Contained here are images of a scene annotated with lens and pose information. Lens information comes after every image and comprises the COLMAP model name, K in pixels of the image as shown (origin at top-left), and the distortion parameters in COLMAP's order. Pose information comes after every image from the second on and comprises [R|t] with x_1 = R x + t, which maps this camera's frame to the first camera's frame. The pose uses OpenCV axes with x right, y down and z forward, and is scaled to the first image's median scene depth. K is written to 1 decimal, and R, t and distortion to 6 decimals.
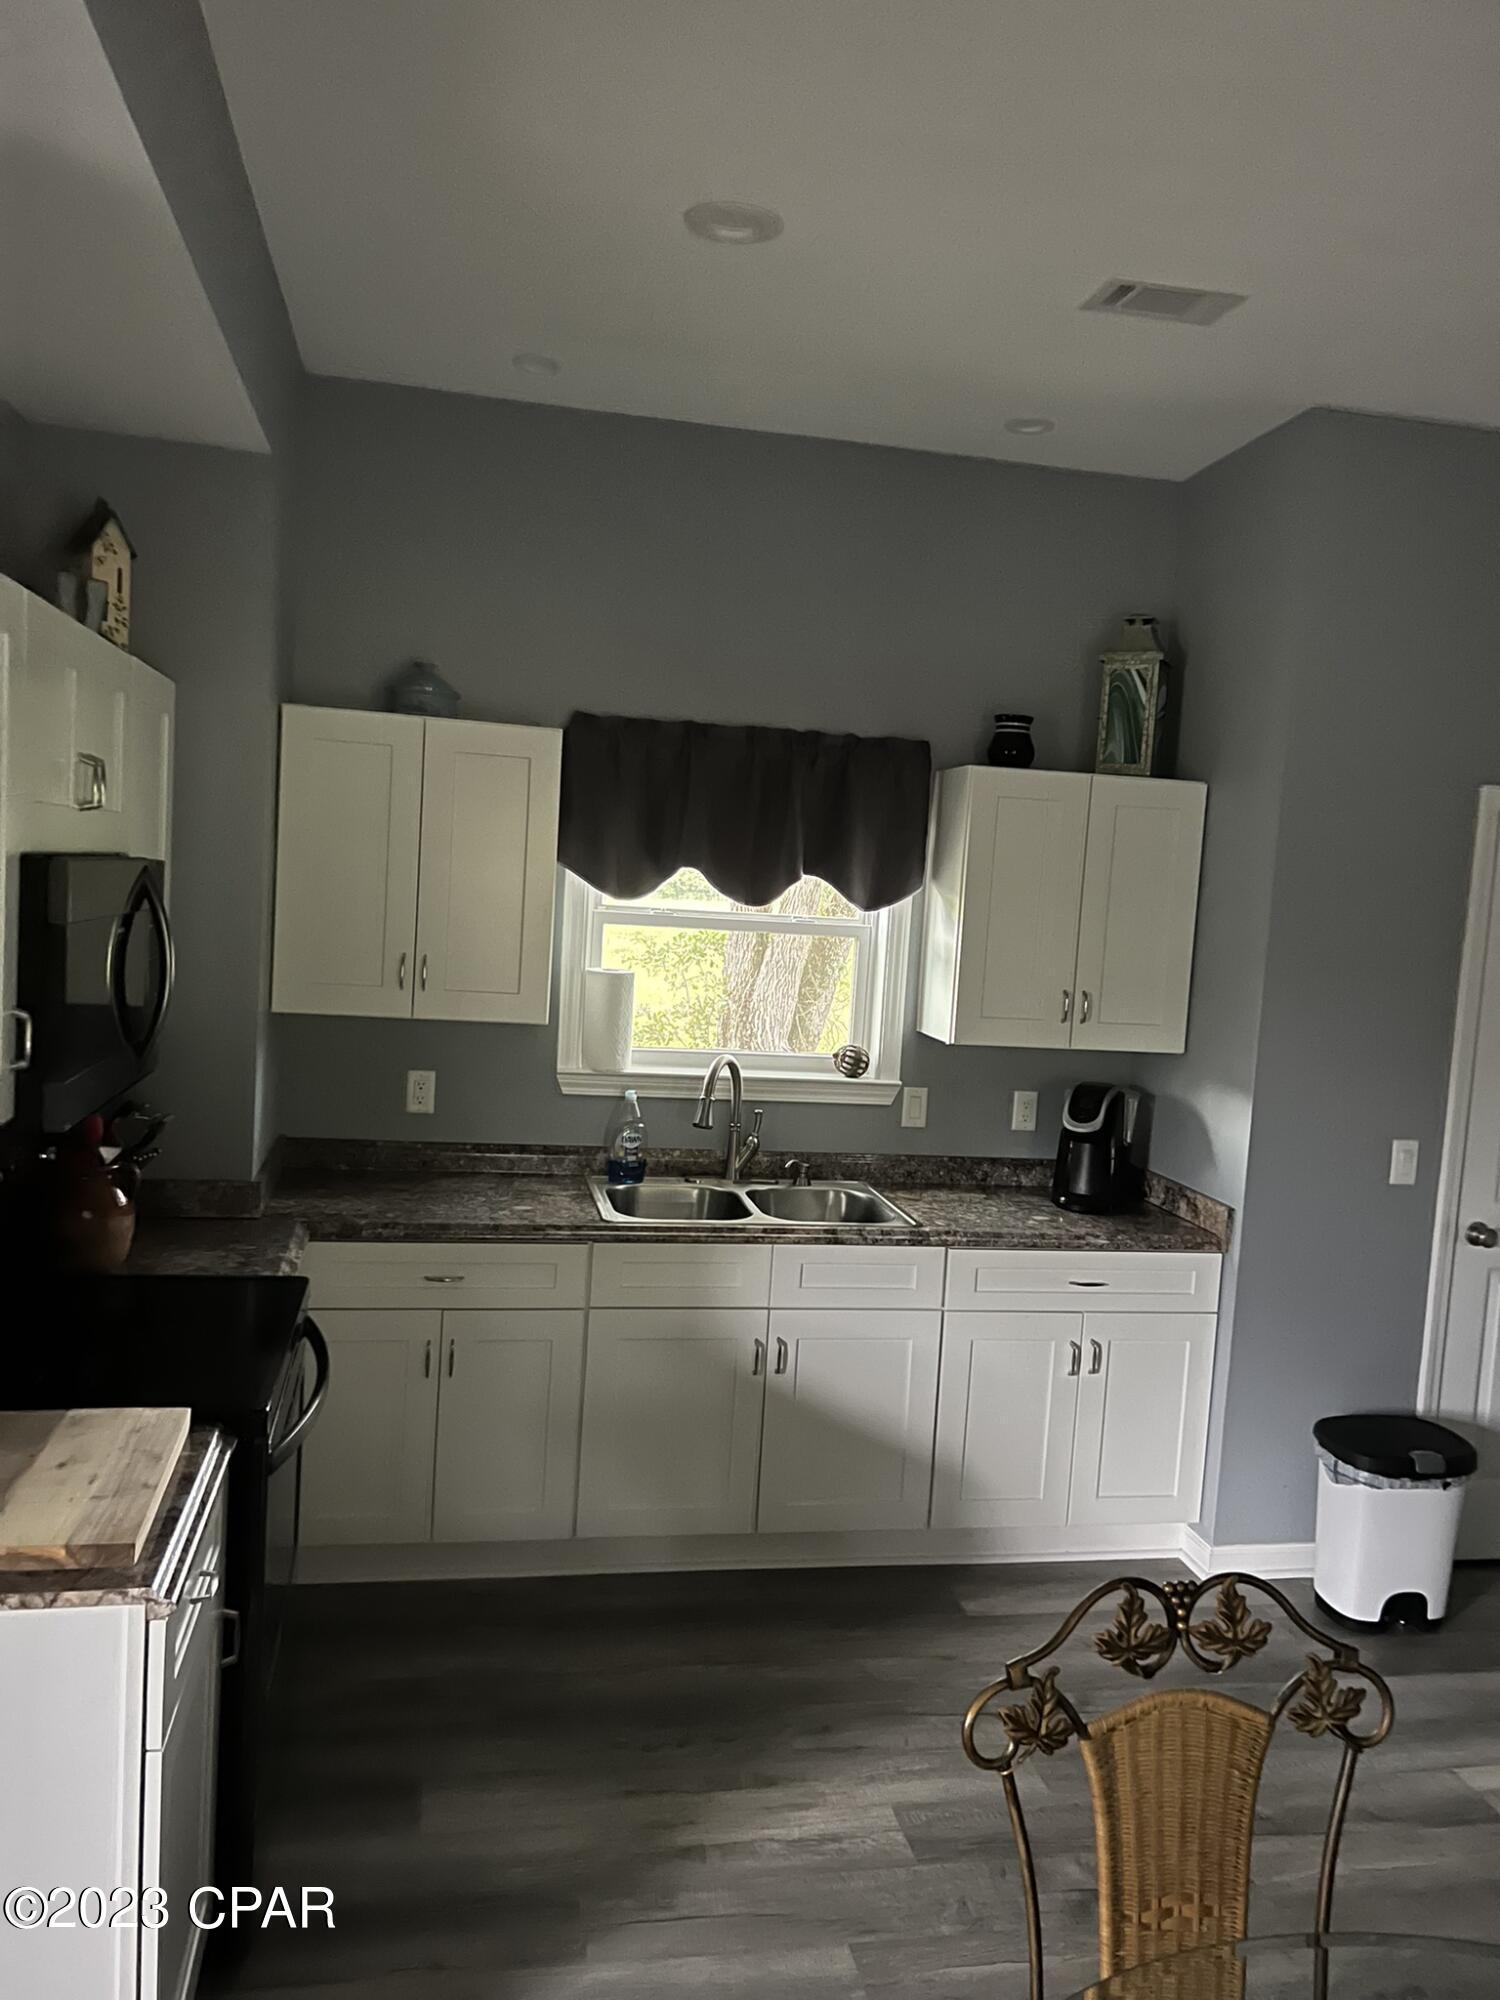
lens RADIAL K [[1509.3, 0, 741.2], [0, 1509.3, 994.7], [0, 0, 1]] dist [0.051428, -0.088297]
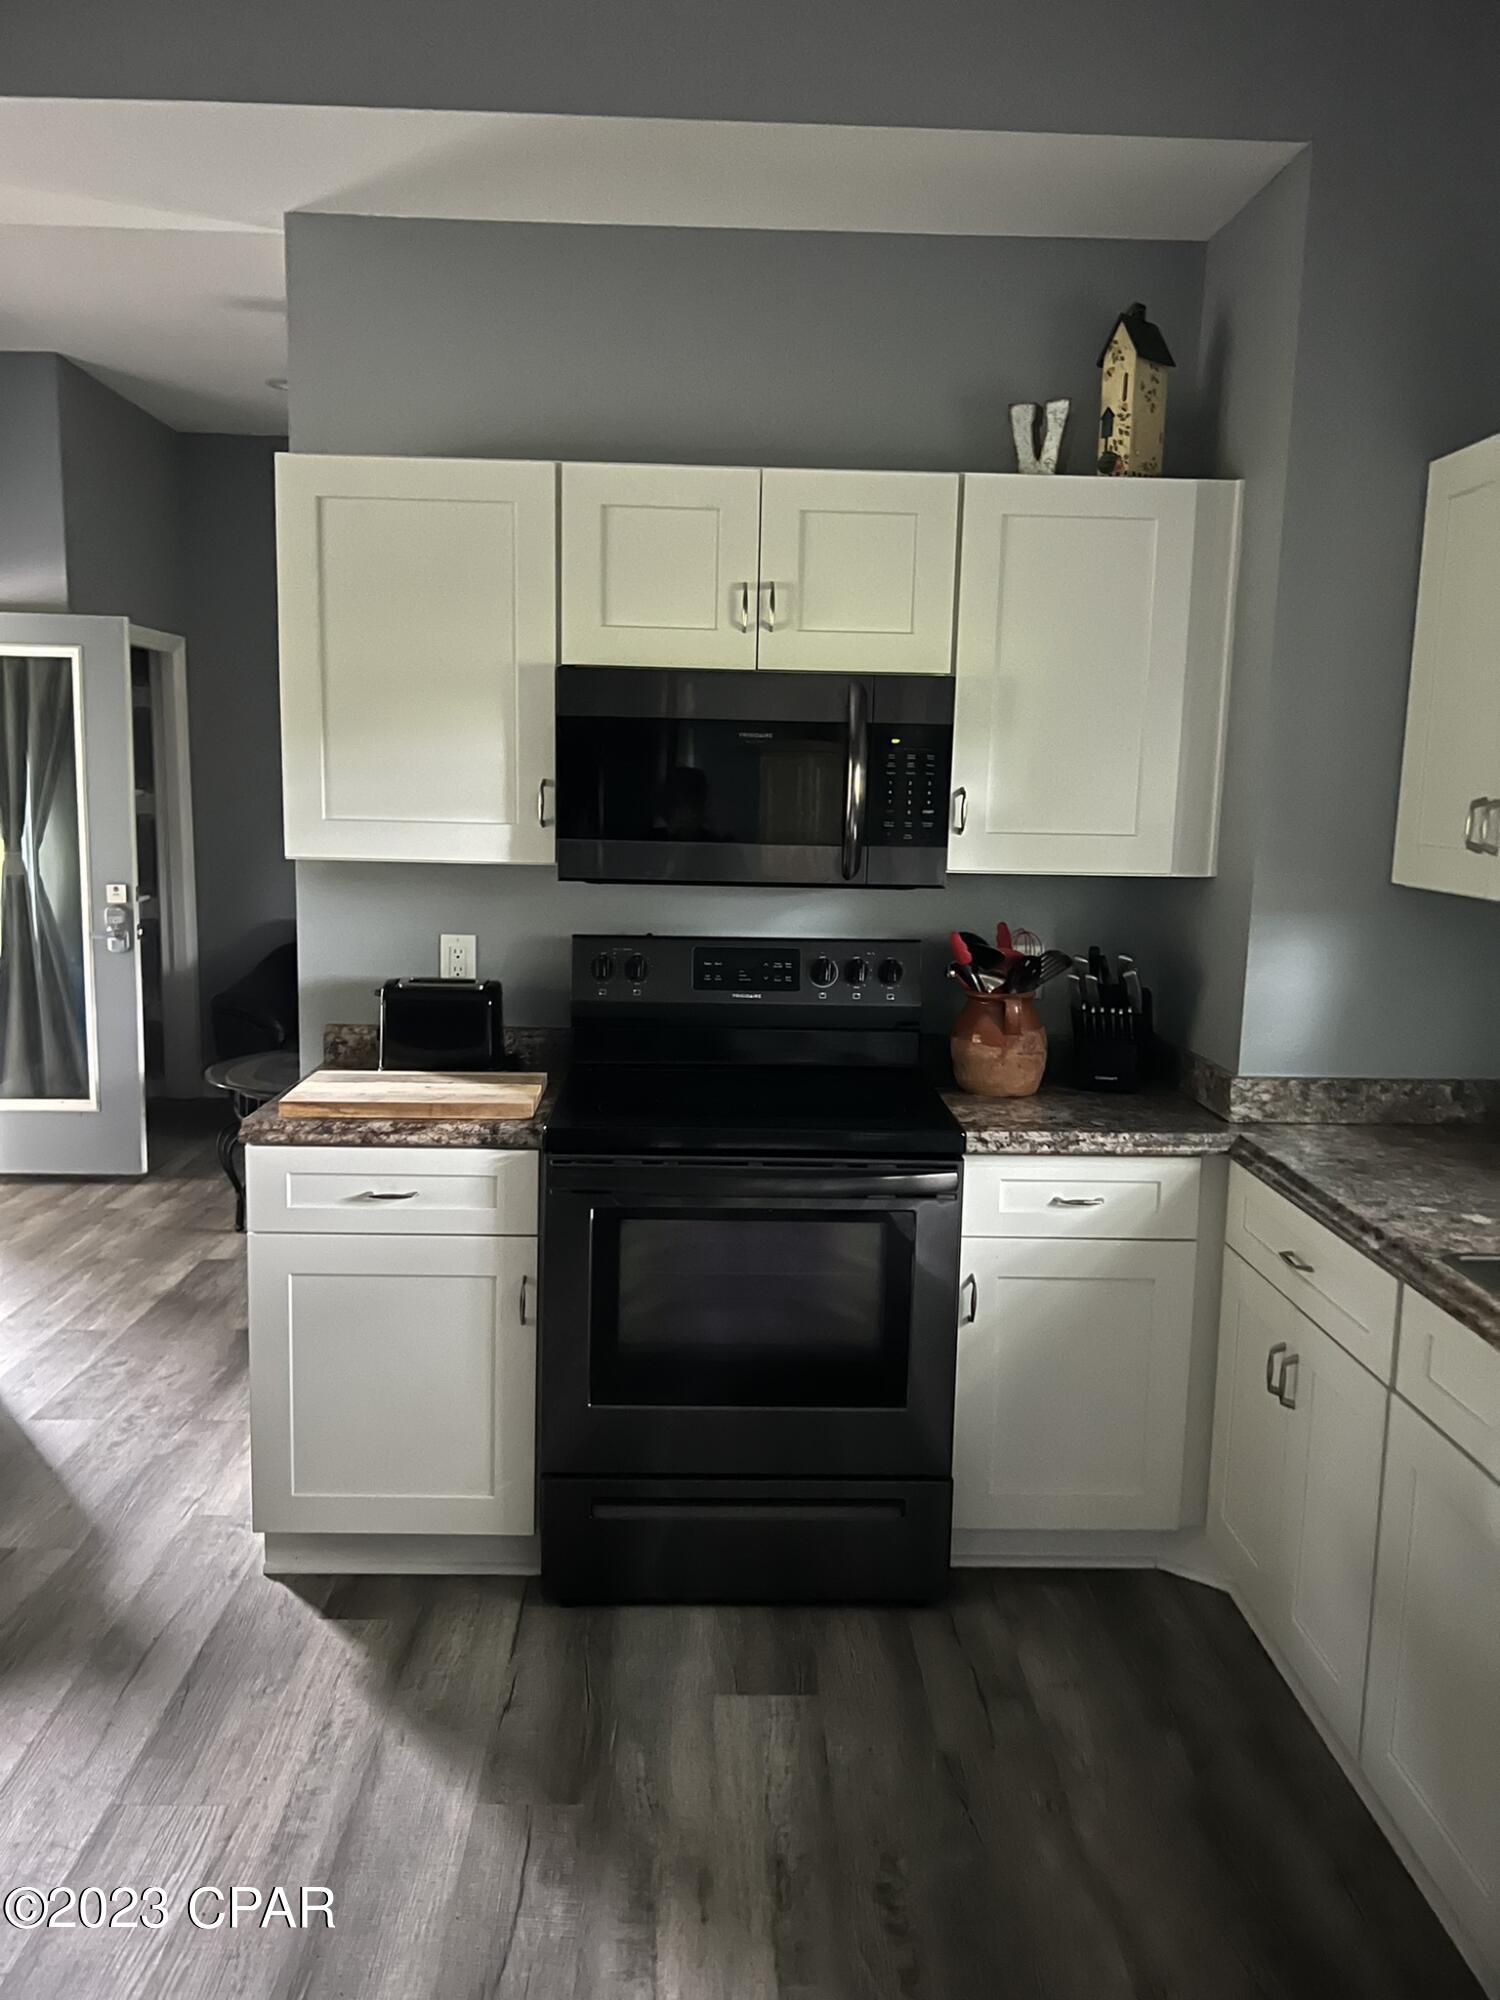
lens RADIAL K [[1509.3, 0, 741.2], [0, 1509.3, 994.7], [0, 0, 1]] dist [0.051428, -0.088297]
pose [[-0.163265, 0.076843, -0.983585, 0.629138], [-0.112747, 0.988977, 0.095979, 0.036707], [0.980119, 0.126566, -0.152801, 1.047457]]
